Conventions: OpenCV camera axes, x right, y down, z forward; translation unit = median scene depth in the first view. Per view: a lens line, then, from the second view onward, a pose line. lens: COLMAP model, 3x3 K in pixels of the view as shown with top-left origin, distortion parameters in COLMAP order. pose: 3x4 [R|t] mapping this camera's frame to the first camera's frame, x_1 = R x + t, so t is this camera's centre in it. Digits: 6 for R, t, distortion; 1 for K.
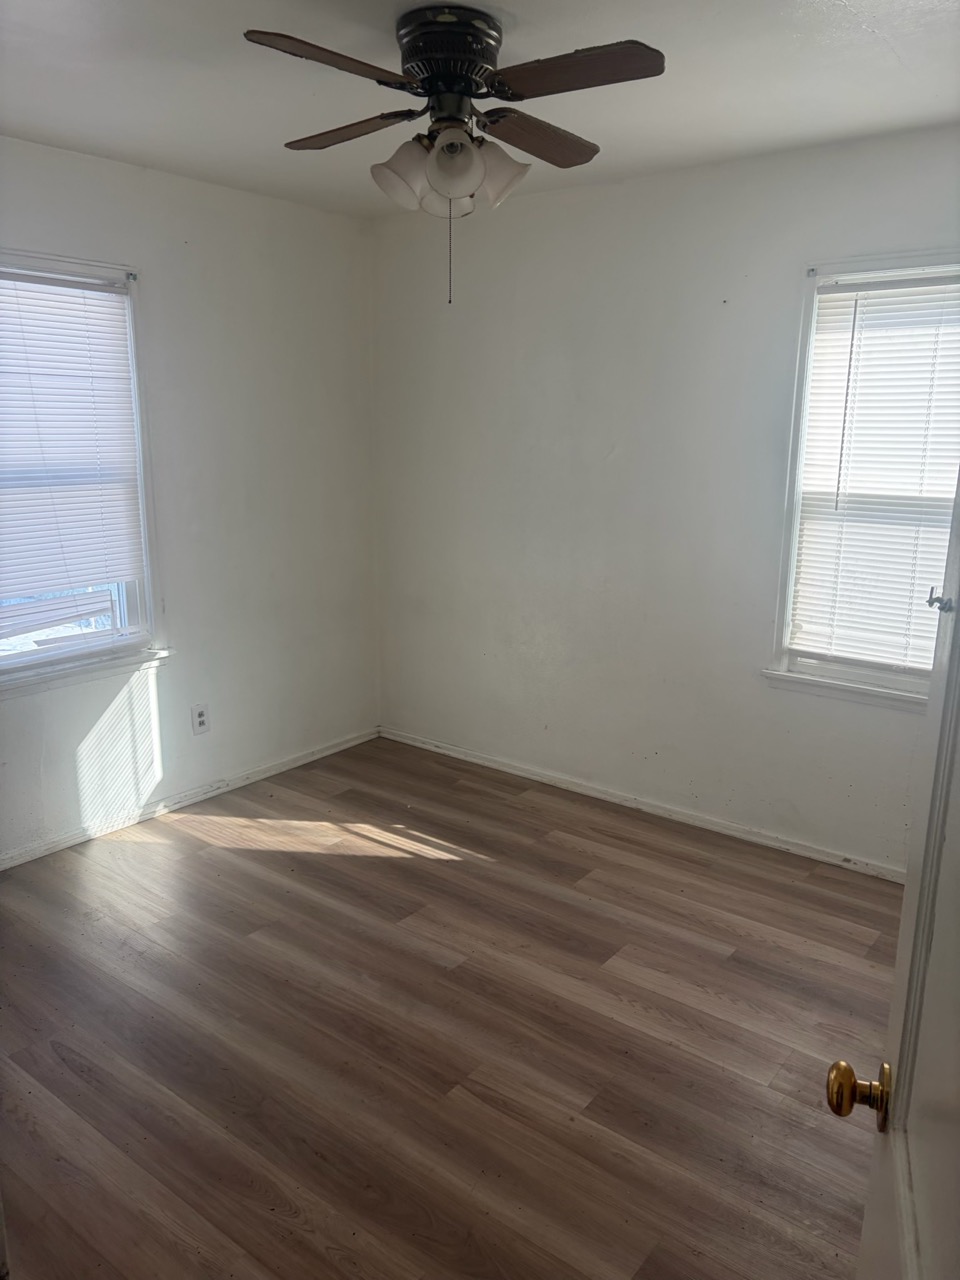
lens RADIAL K [[957.2, 0, 493.4], [0, 957.2, 639.9], [0, 0, 1]] dist [0.052425, -0.038992]
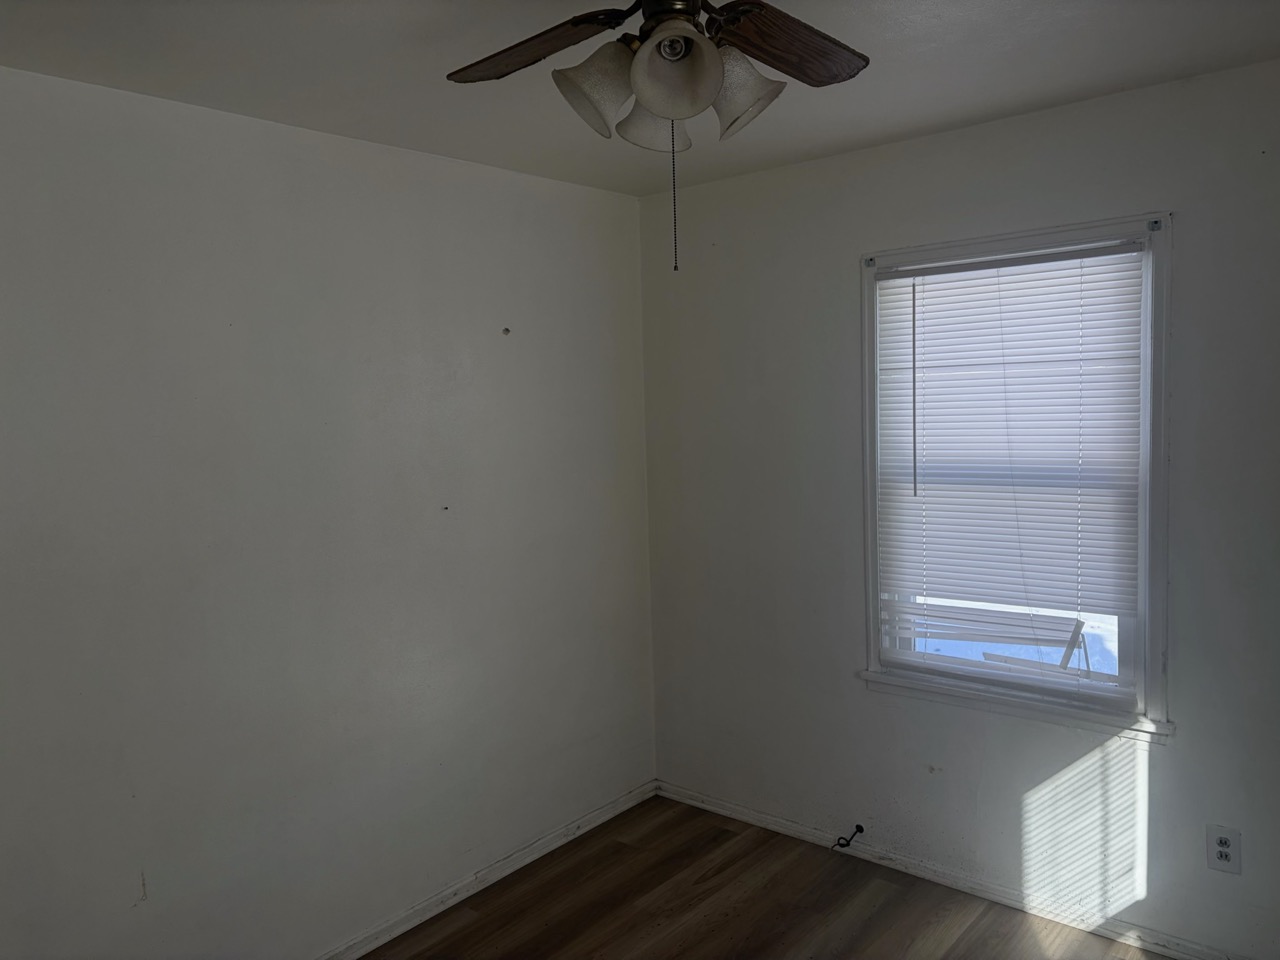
lens RADIAL K [[950.2, 0, 640.0], [0, 950.2, 480.0], [0, 0, 1]] dist [0.051687, -0.075259]
pose [[-0.047161, 0.066845, -0.996648, 0.380673], [-0.202894, 0.976318, 0.075082, -0.144069], [0.978064, 0.205755, -0.032482, 0.623945]]
